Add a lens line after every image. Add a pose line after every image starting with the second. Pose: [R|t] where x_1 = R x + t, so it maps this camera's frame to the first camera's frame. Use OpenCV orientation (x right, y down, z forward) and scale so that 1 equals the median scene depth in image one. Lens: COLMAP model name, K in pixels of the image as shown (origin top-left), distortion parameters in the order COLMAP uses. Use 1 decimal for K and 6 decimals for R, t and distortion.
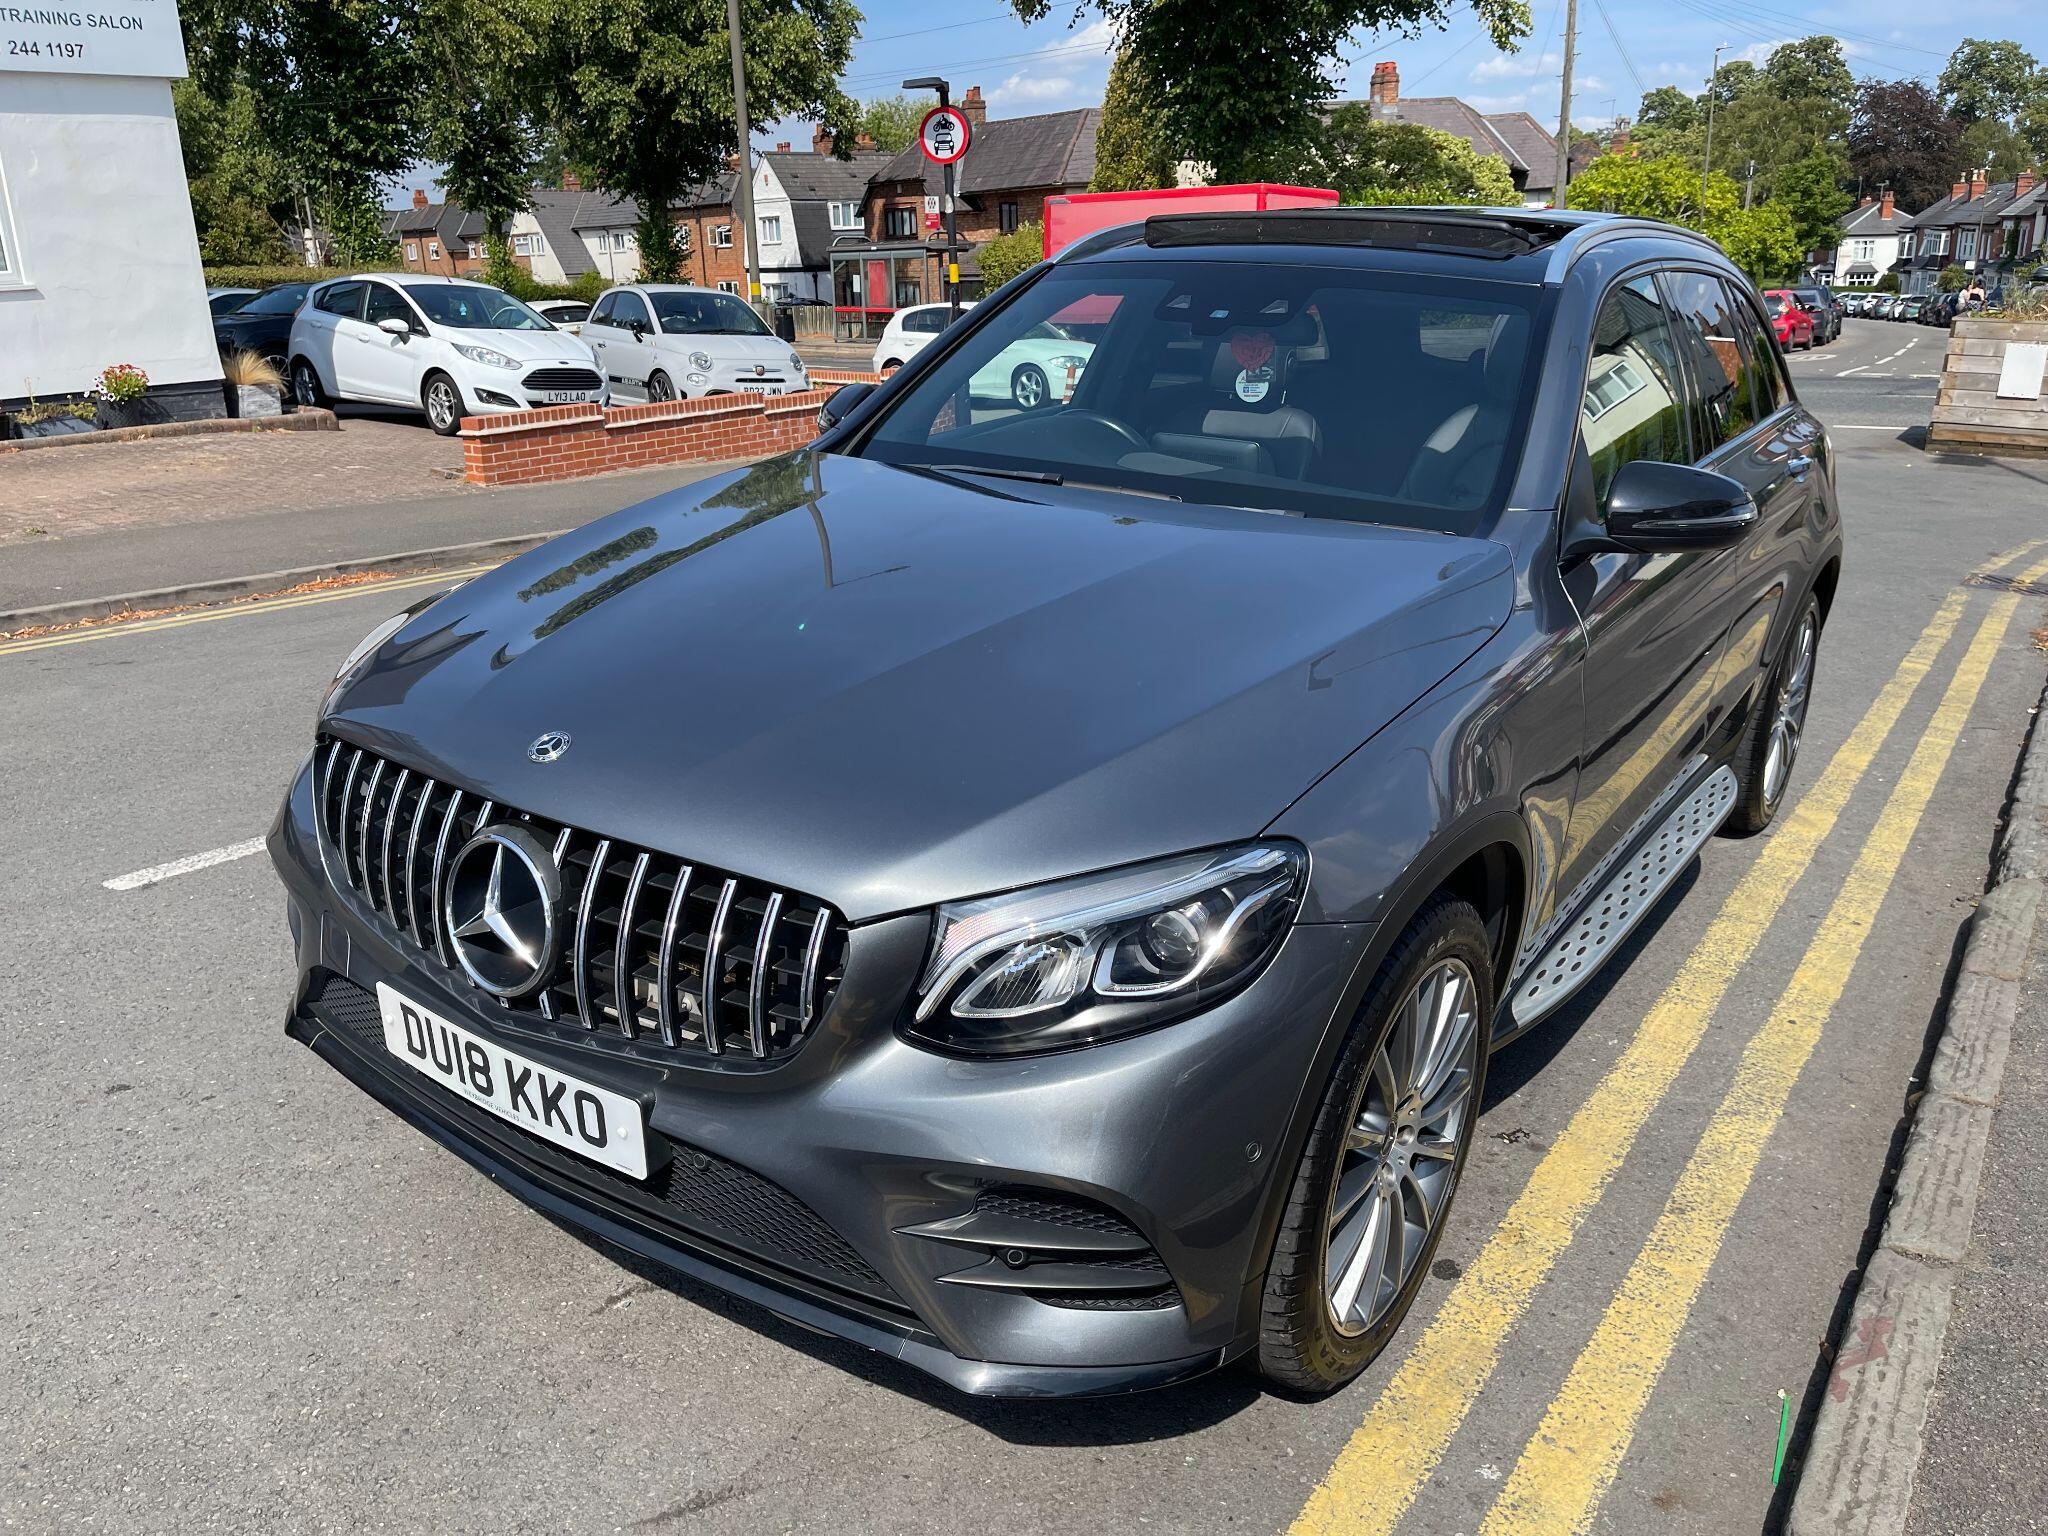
lens RADIAL K [[1546.7, 0, 996.7], [0, 1546.7, 762.2], [0, 0, 1]] dist [0.080572, -0.109801]
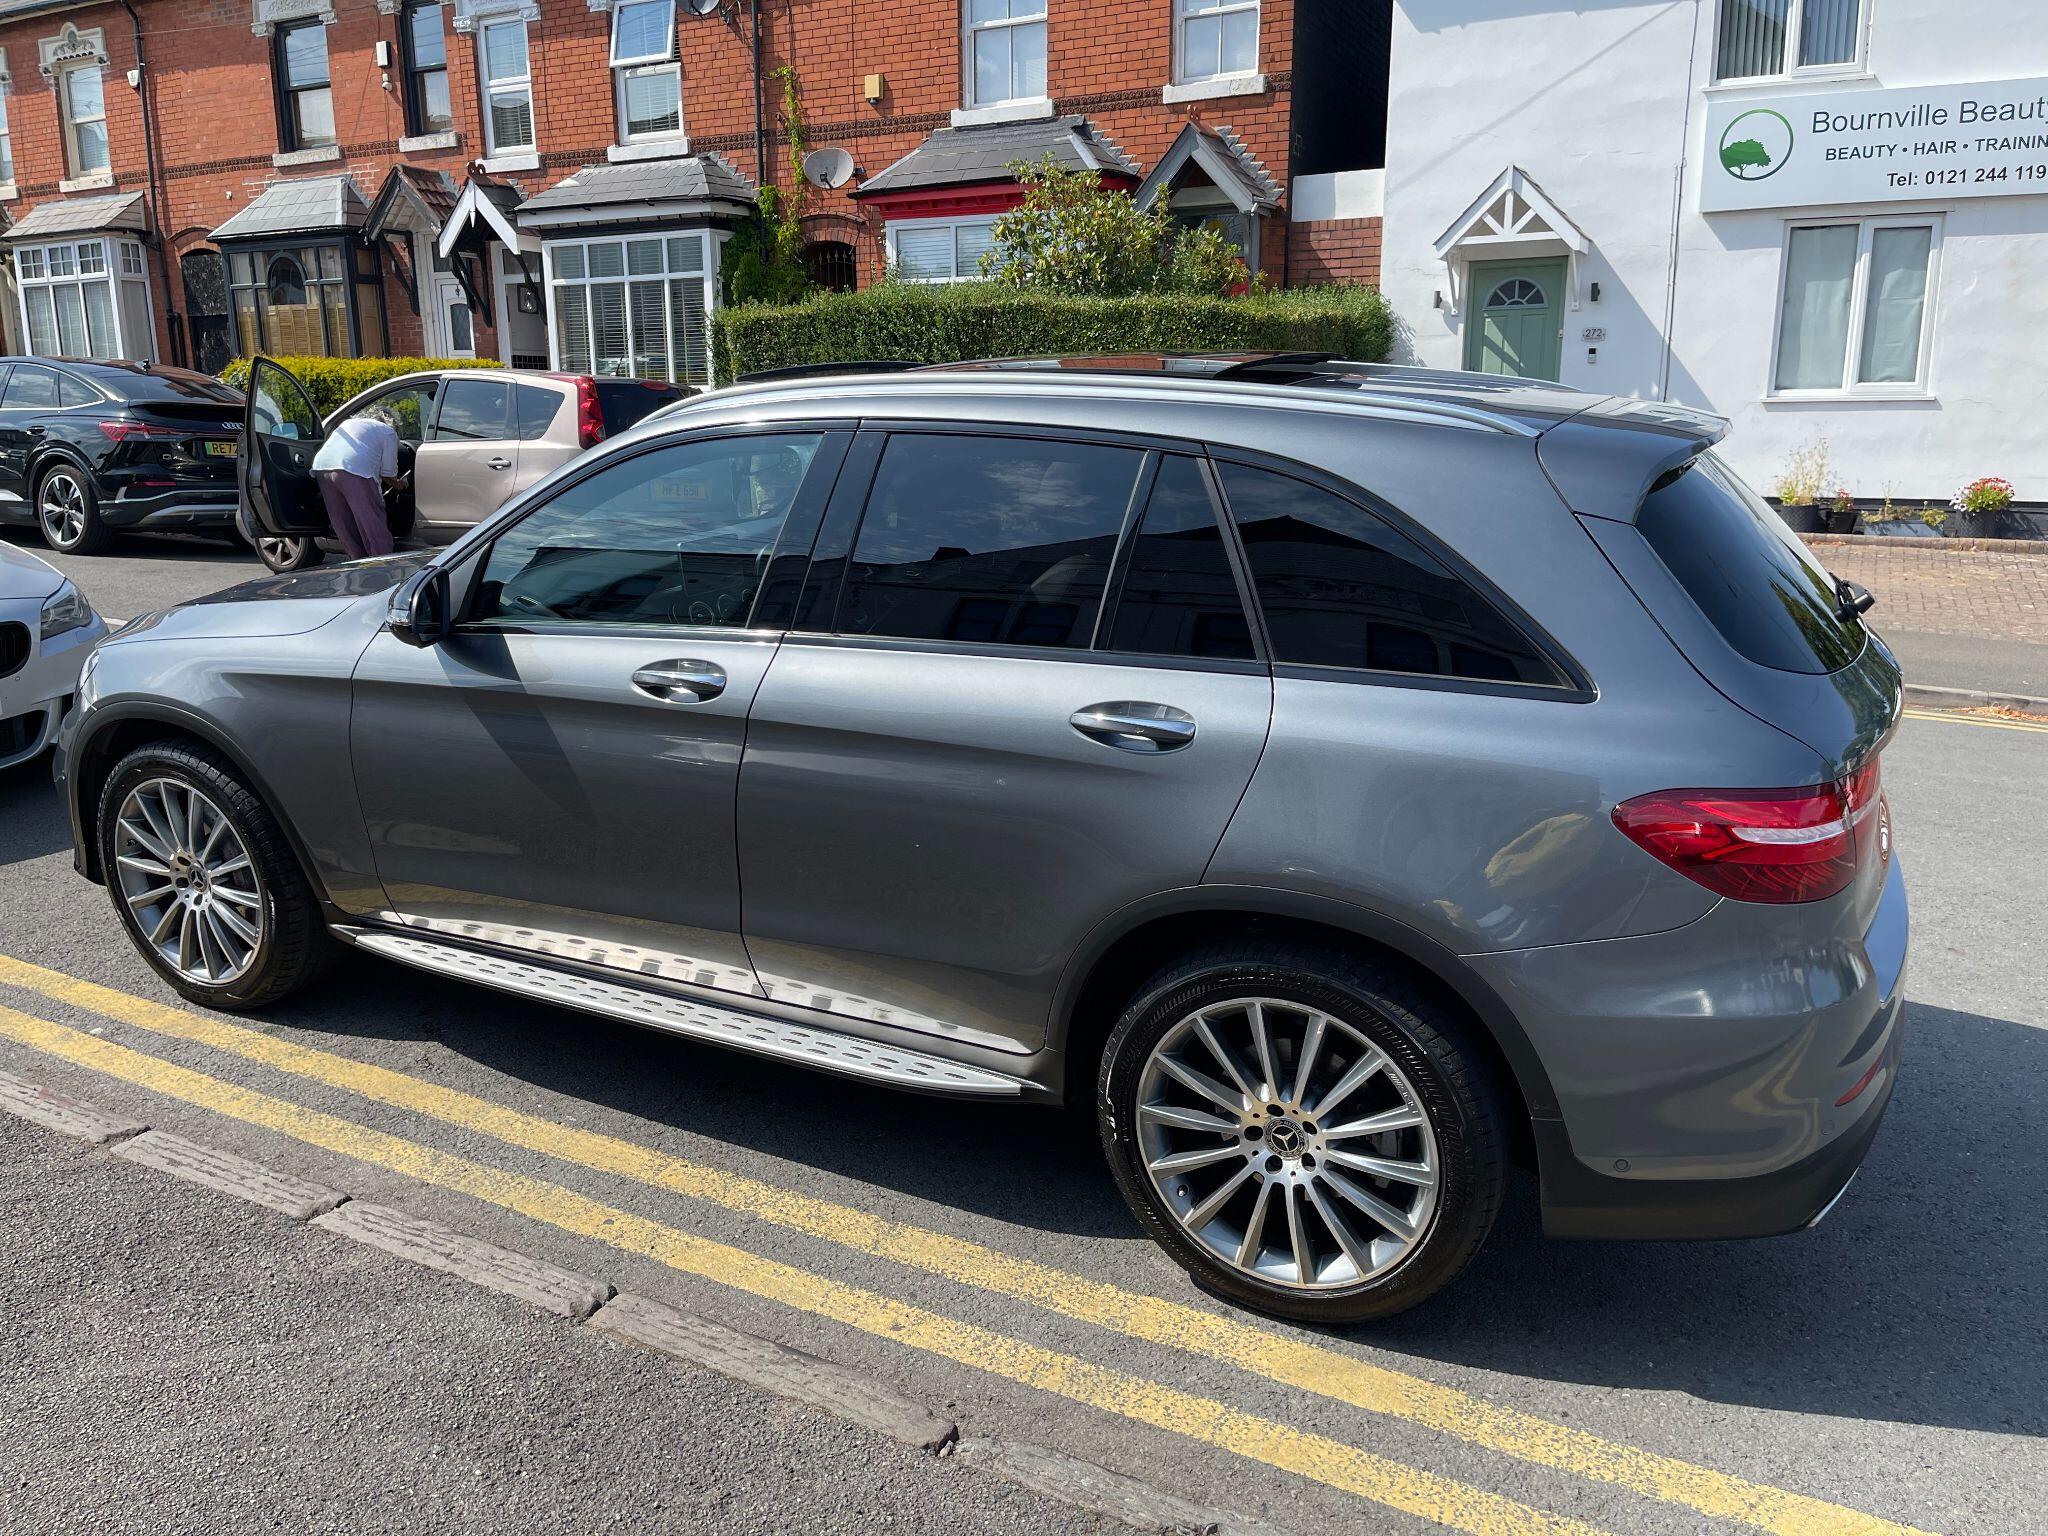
lens RADIAL K [[1546.8, 0, 1015.7], [0, 1546.8, 741.4], [0, 0, 1]] dist [0.079930, -0.115386]
pose [[0.151626, 0.237042, -0.959594, 0.798256], [-0.306340, 0.934286, 0.182385, -0.200099], [0.939769, 0.266308, 0.214277, 0.558969]]
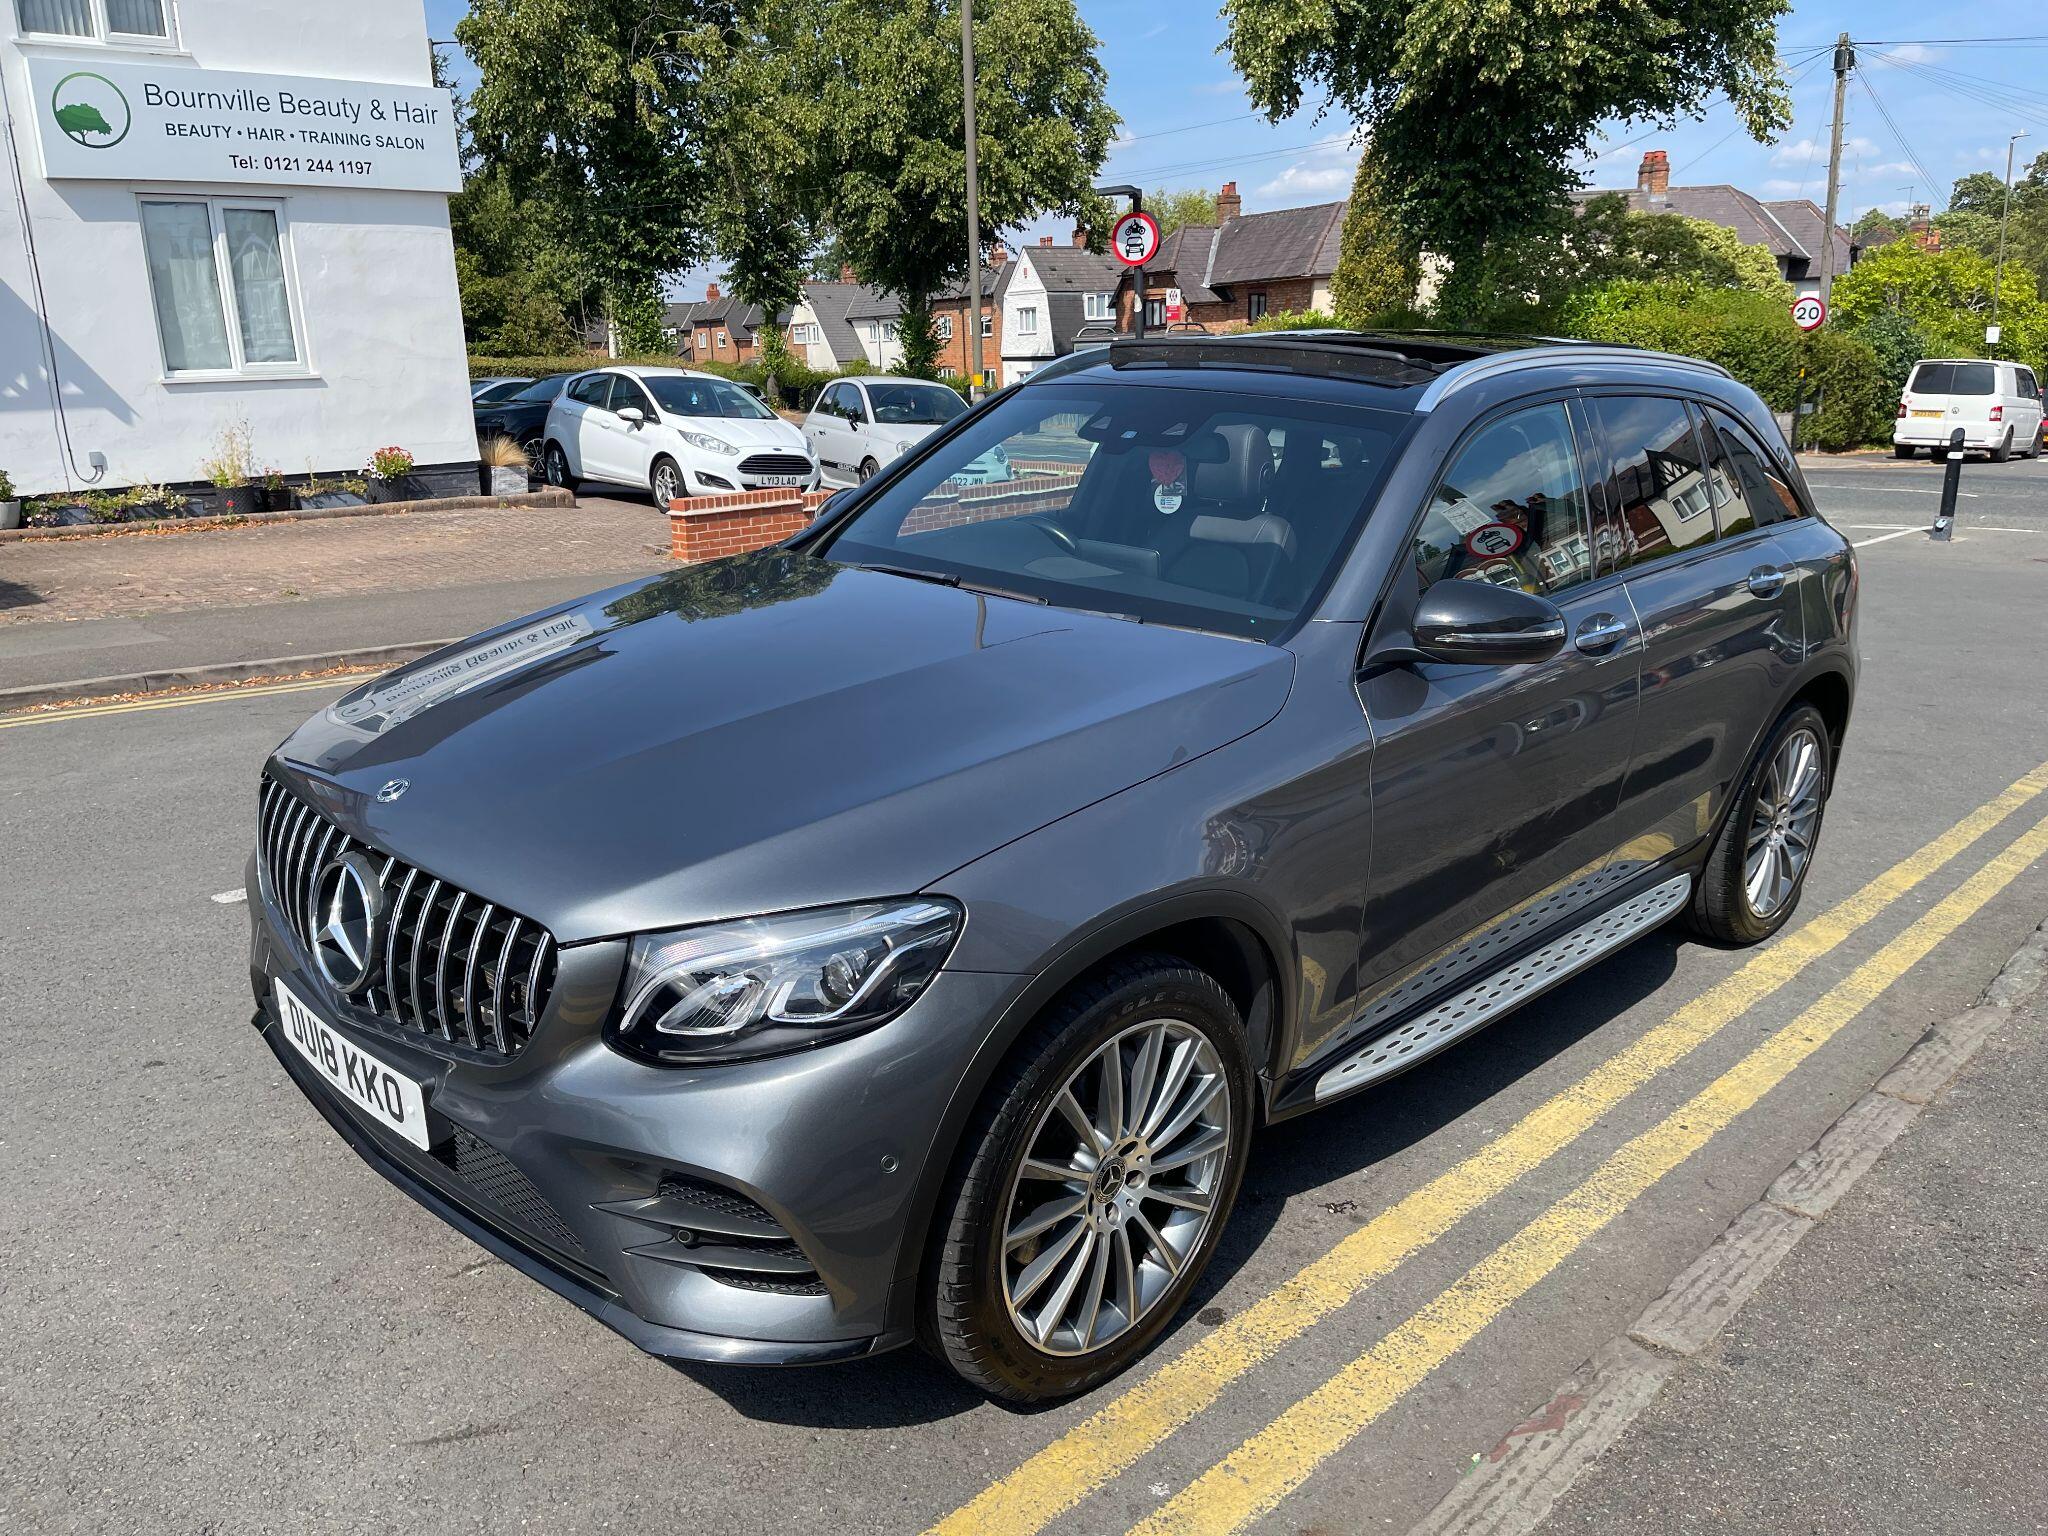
lens RADIAL K [[1546.6, 0, 1000.9], [0, 1546.6, 756.0], [0, 0, 1]] dist [0.069638, -0.092021]
pose [[0.986788, 0.044080, -0.155906, 0.127919], [-0.052449, 0.997372, -0.049979, -0.000229], [0.153293, 0.057496, 0.986507, -0.047173]]
